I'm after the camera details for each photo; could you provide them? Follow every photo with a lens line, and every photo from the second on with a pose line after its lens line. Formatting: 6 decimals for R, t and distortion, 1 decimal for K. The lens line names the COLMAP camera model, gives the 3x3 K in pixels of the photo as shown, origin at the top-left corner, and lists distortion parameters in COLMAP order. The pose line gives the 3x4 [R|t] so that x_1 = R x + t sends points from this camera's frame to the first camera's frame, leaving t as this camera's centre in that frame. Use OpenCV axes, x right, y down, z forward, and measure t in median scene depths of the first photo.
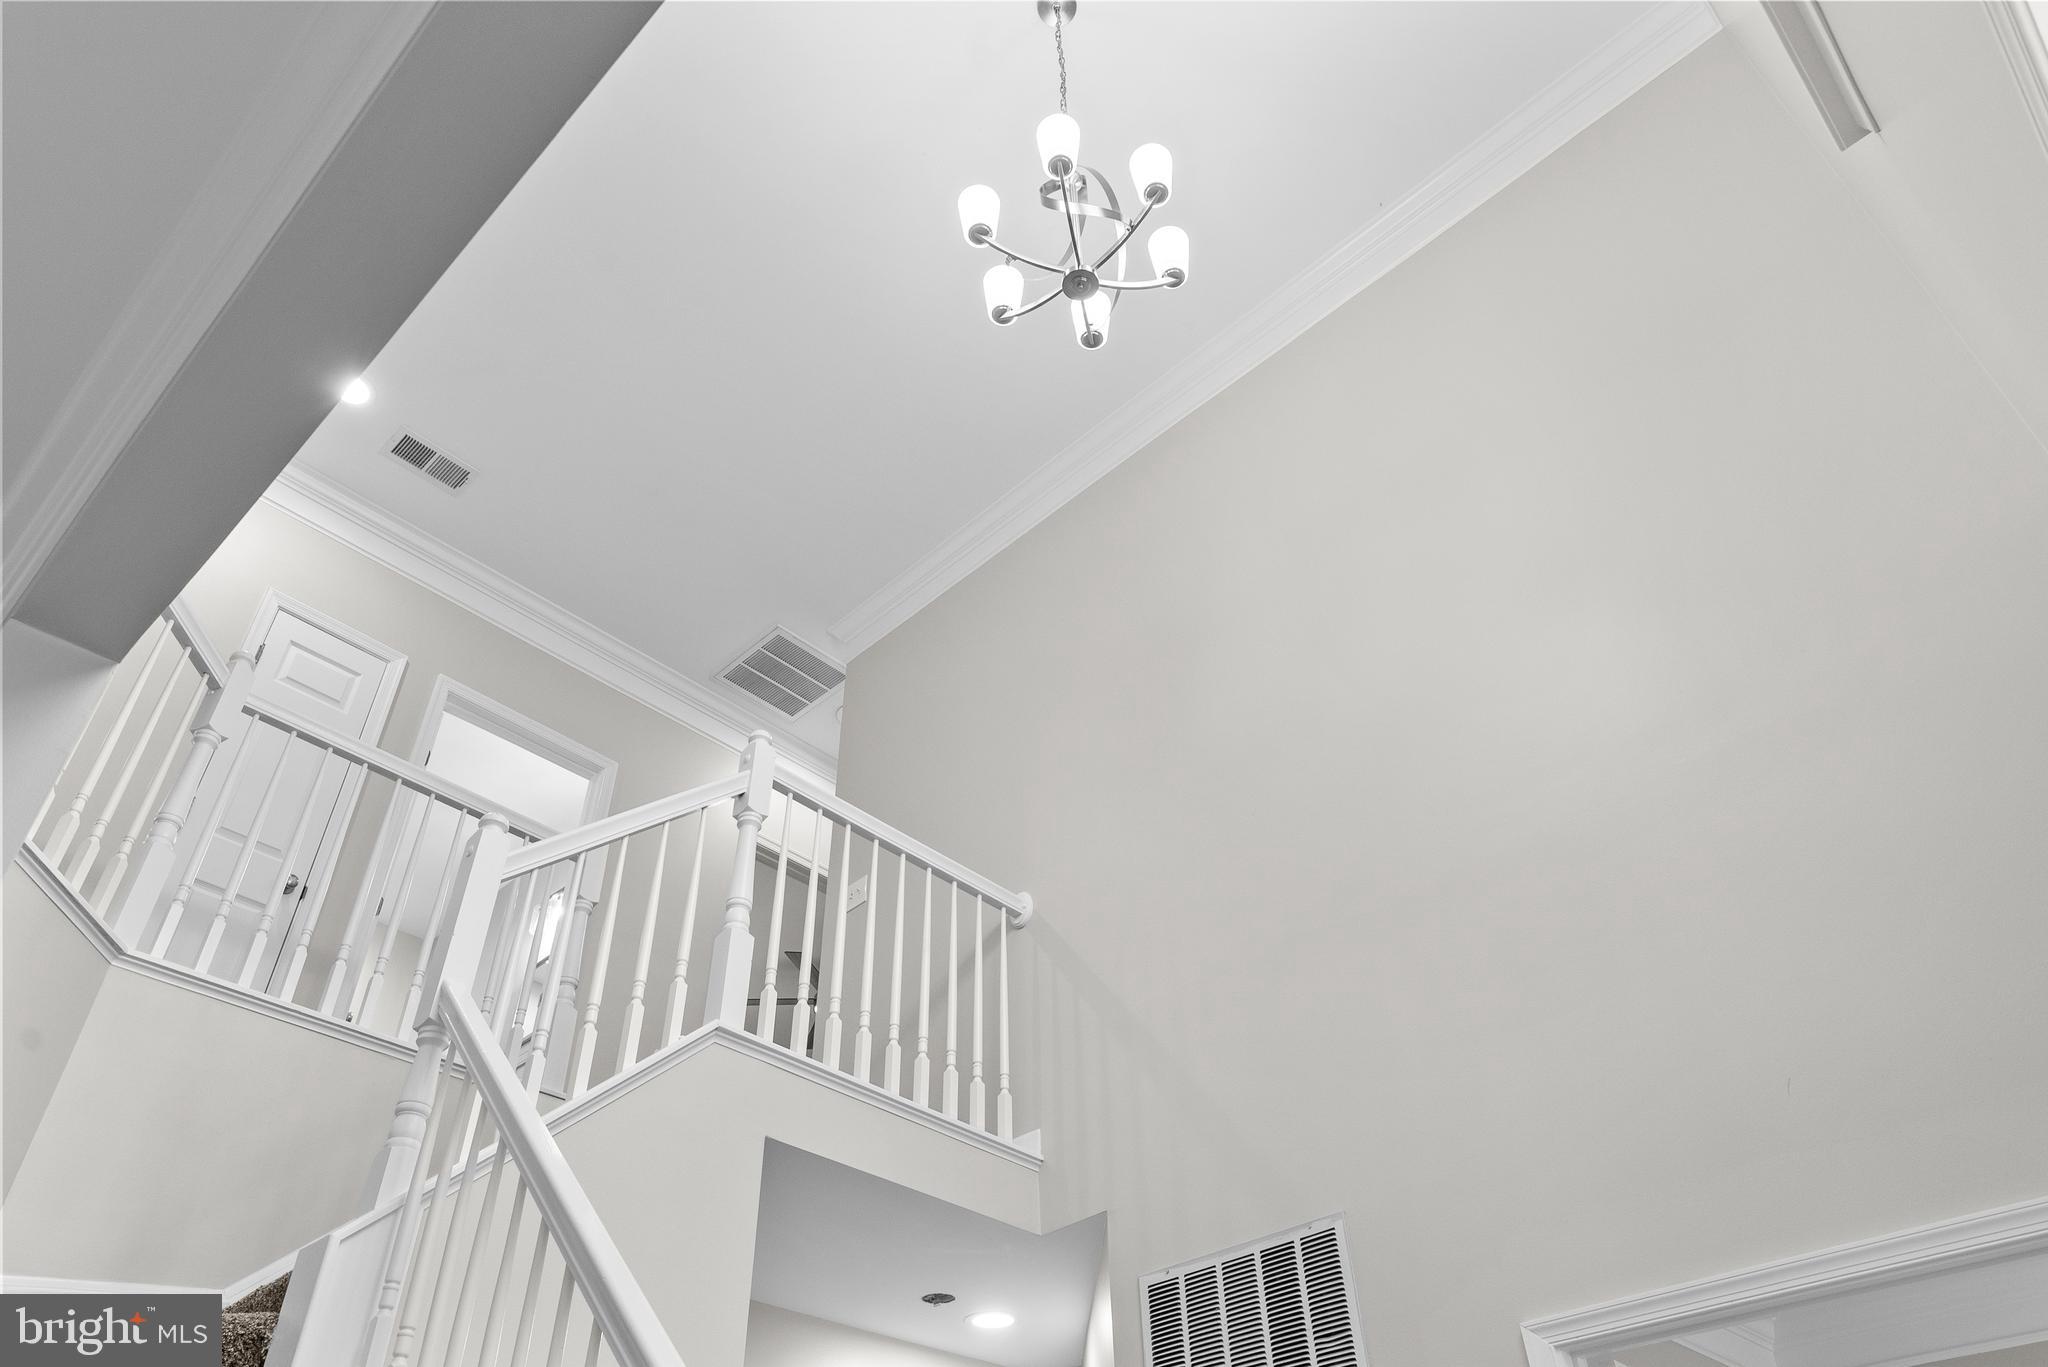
lens RADIAL K [[1389.1, 0, 1016.6], [0, 1389.1, 696.6], [0, 0, 1]] dist [0.007785, 0.001815]
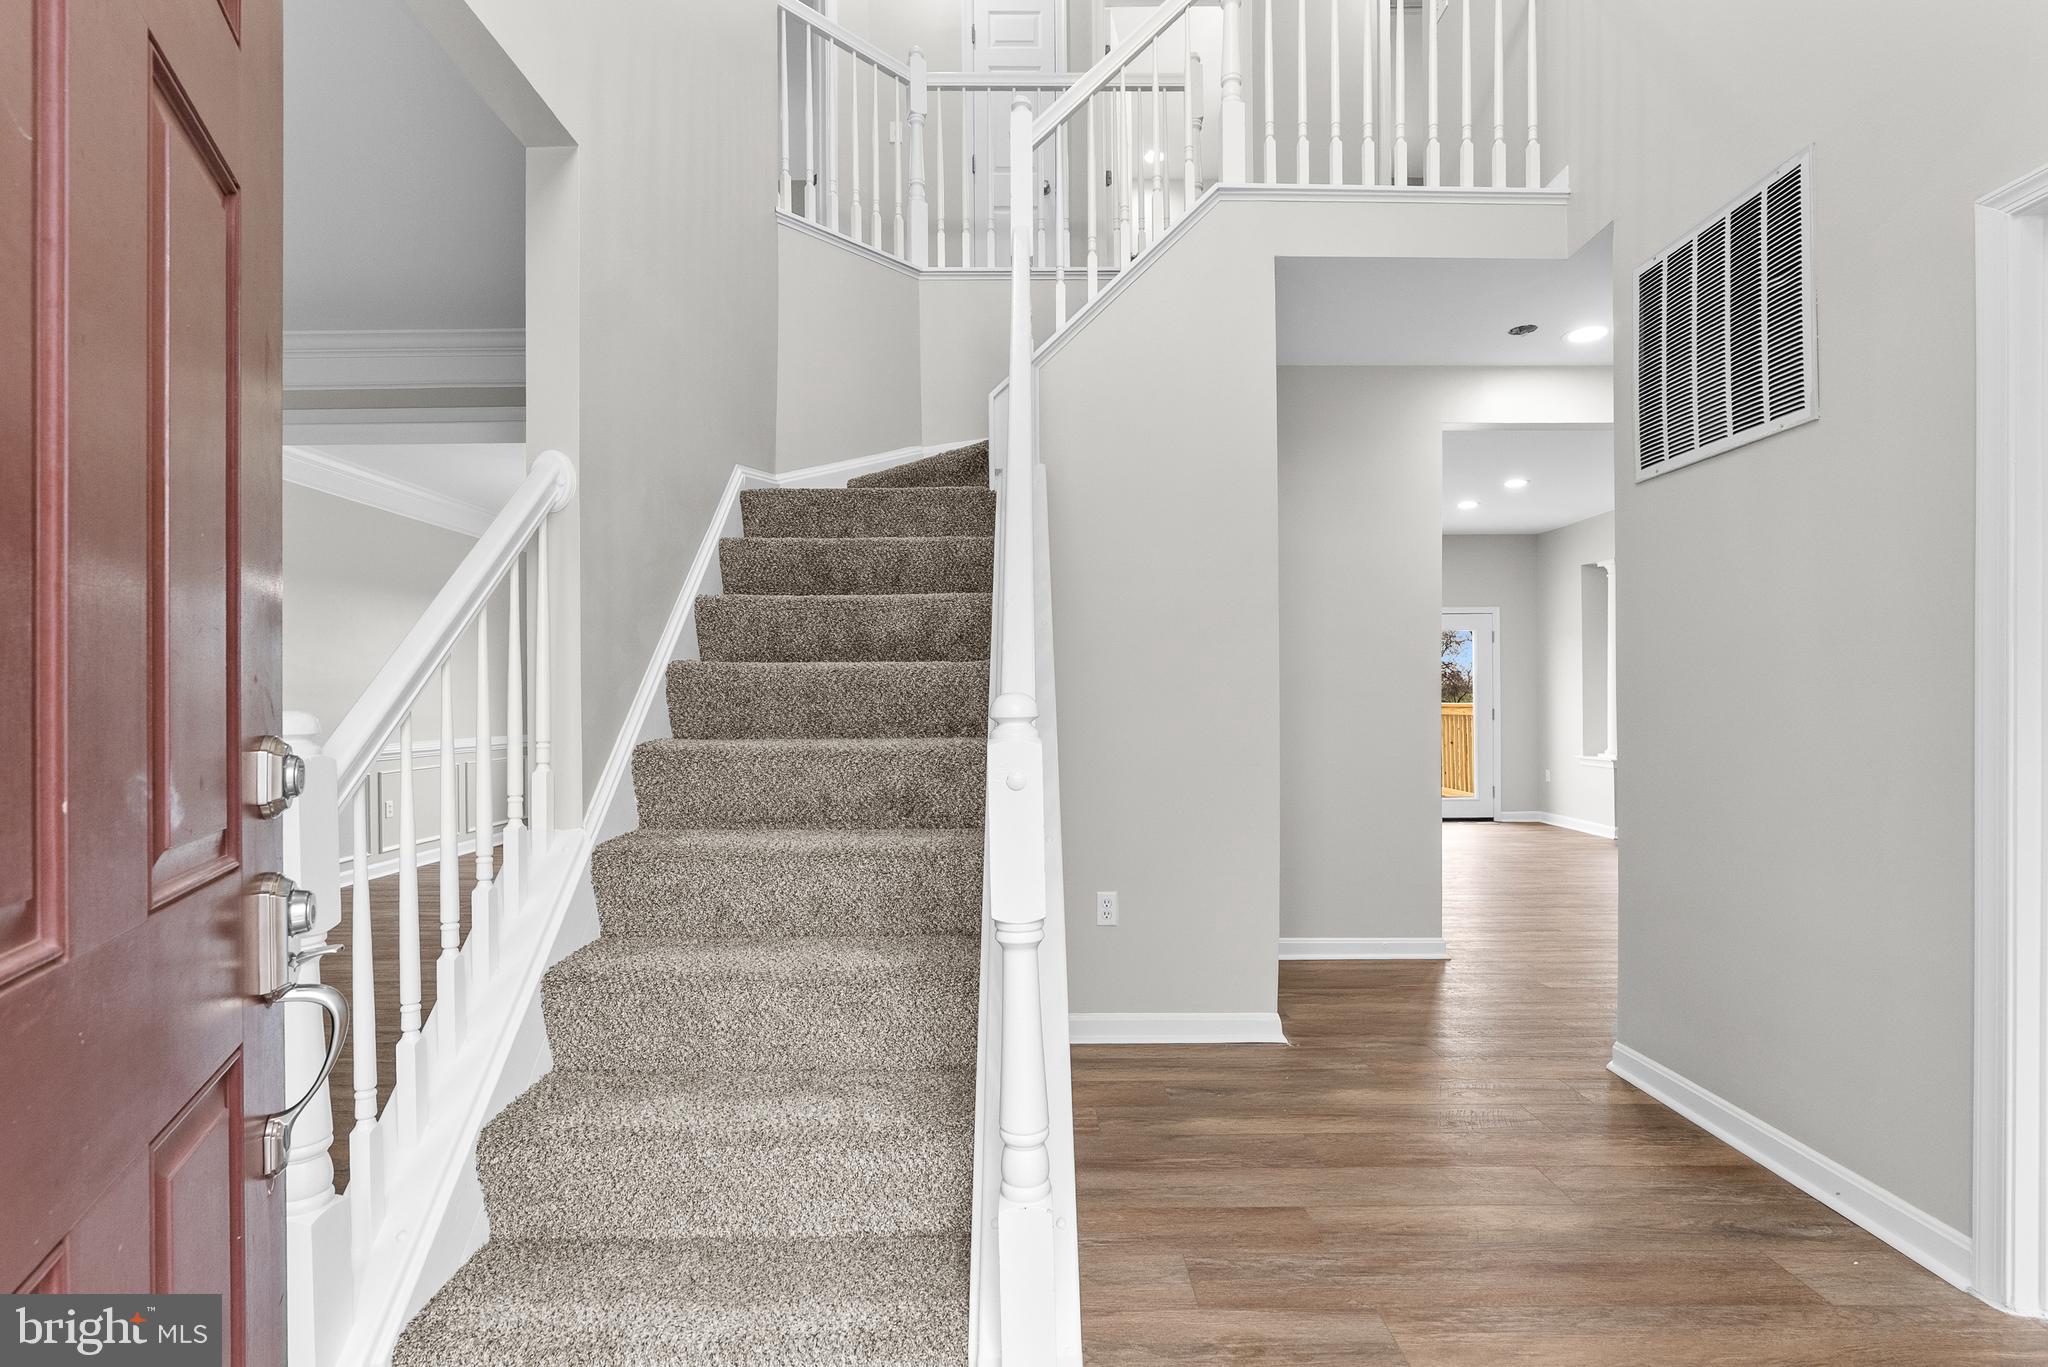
lens RADIAL K [[937.9, 0, 1034.6], [0, 937.9, 699.4], [0, 0, 1]] dist [-0.000886, 0.000151]
pose [[0.700942, 0.013678, -0.713087, 0.304034], [0.456934, 0.759067, 0.463712, 0.106366], [0.547624, -0.650869, 0.525812, 0.101437]]
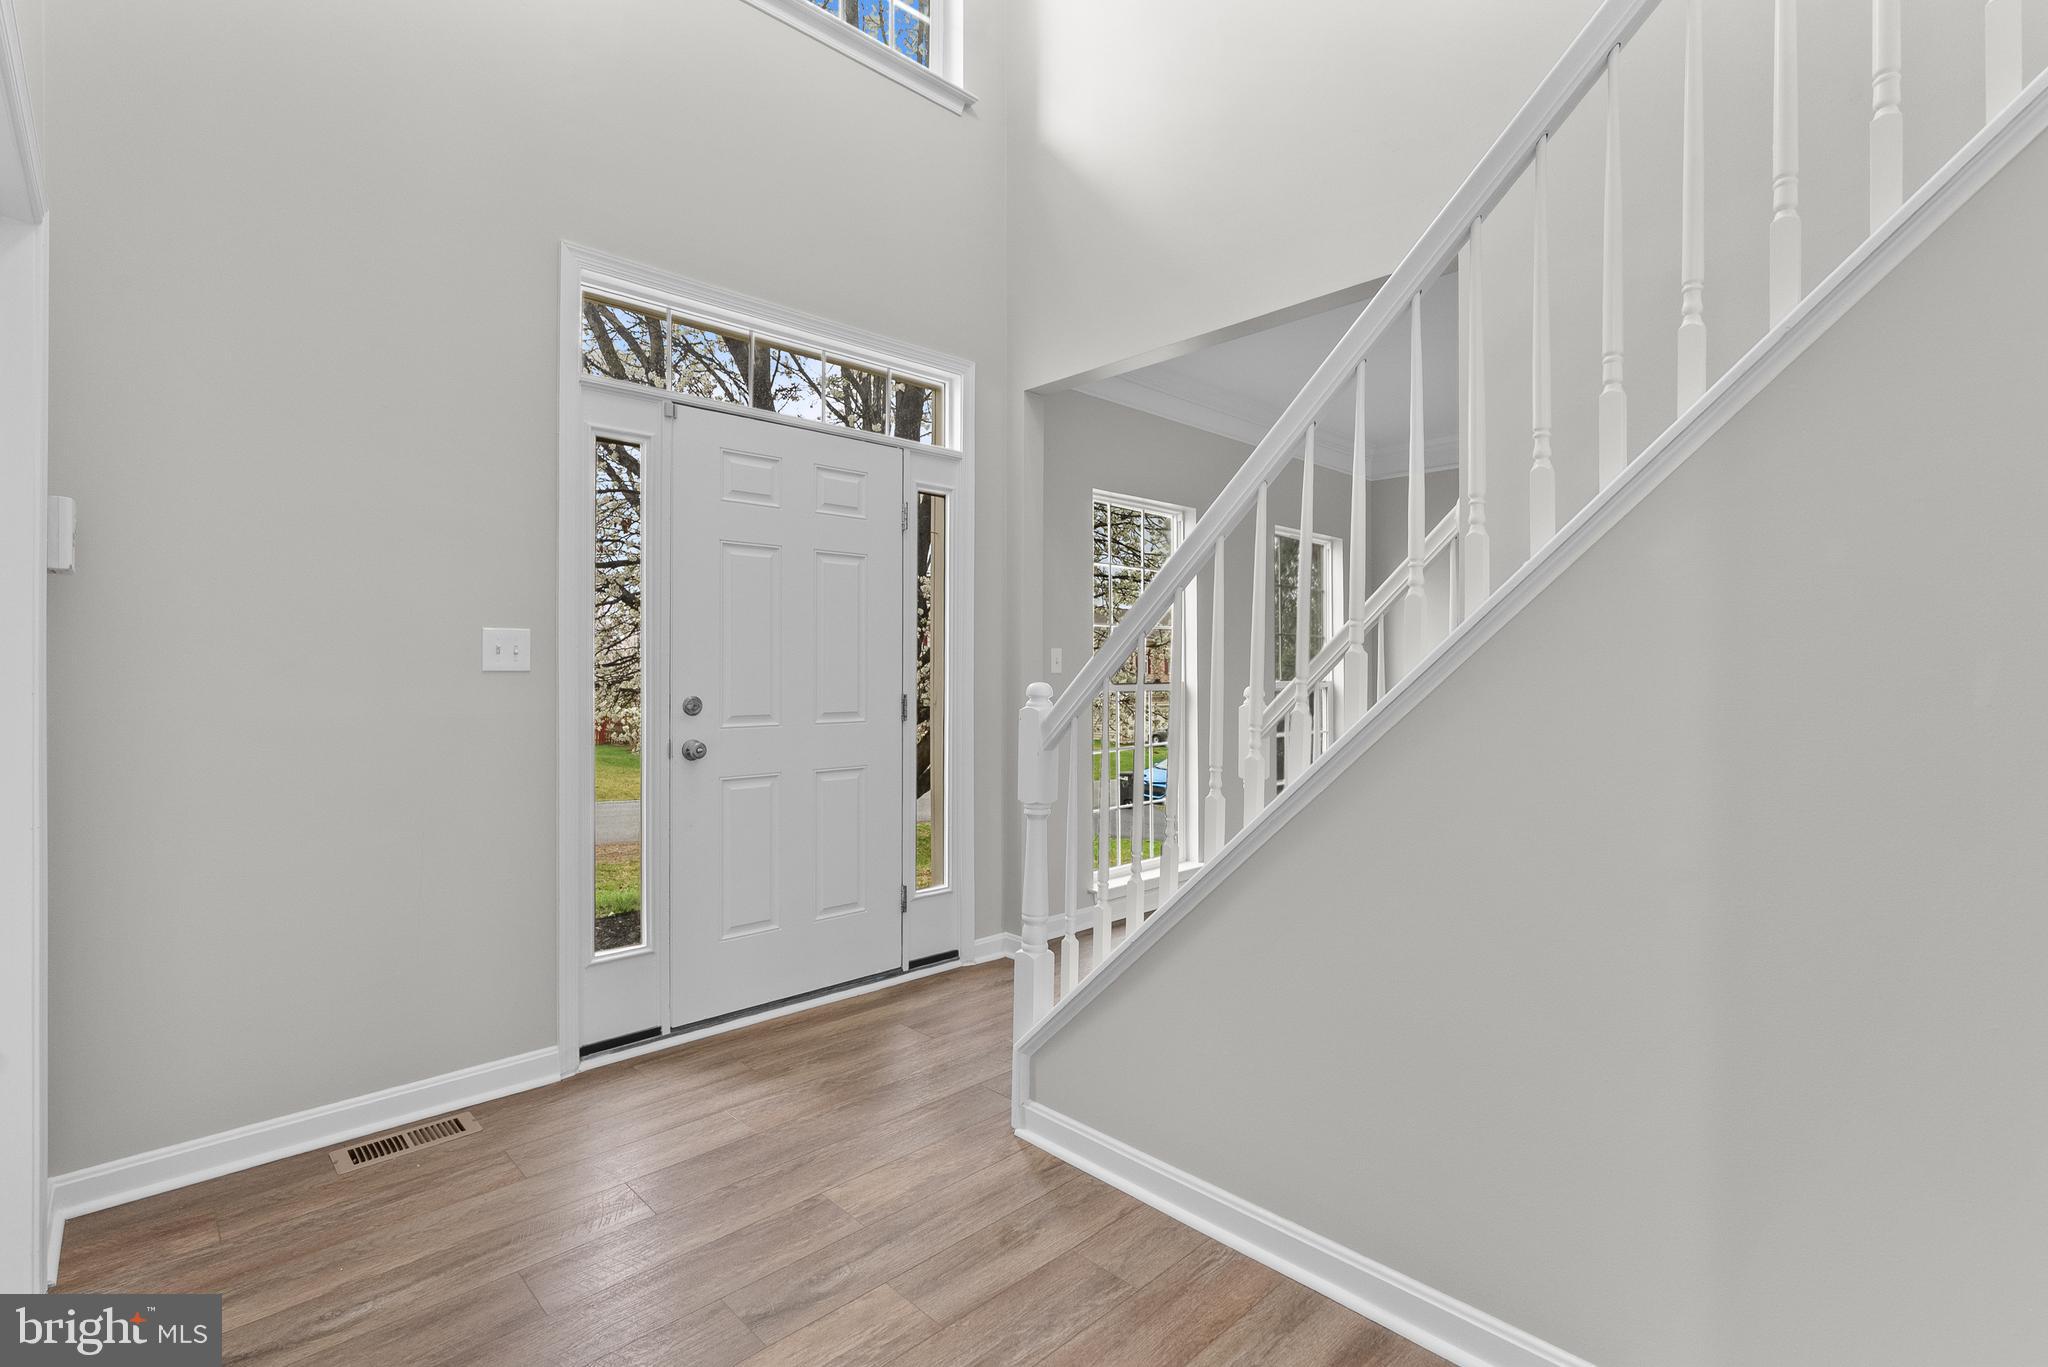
lens RADIAL K [[936.5, 0, 1031.6], [0, 936.5, 663.6], [0, 0, 1]] dist [-0.002177, 0.000419]
pose [[-0.999348, 0.017253, 0.031724, 0.016459], [-0.007720, 0.756111, -0.654398, 0.717411], [-0.035277, -0.654216, -0.755484, 0.825663]]
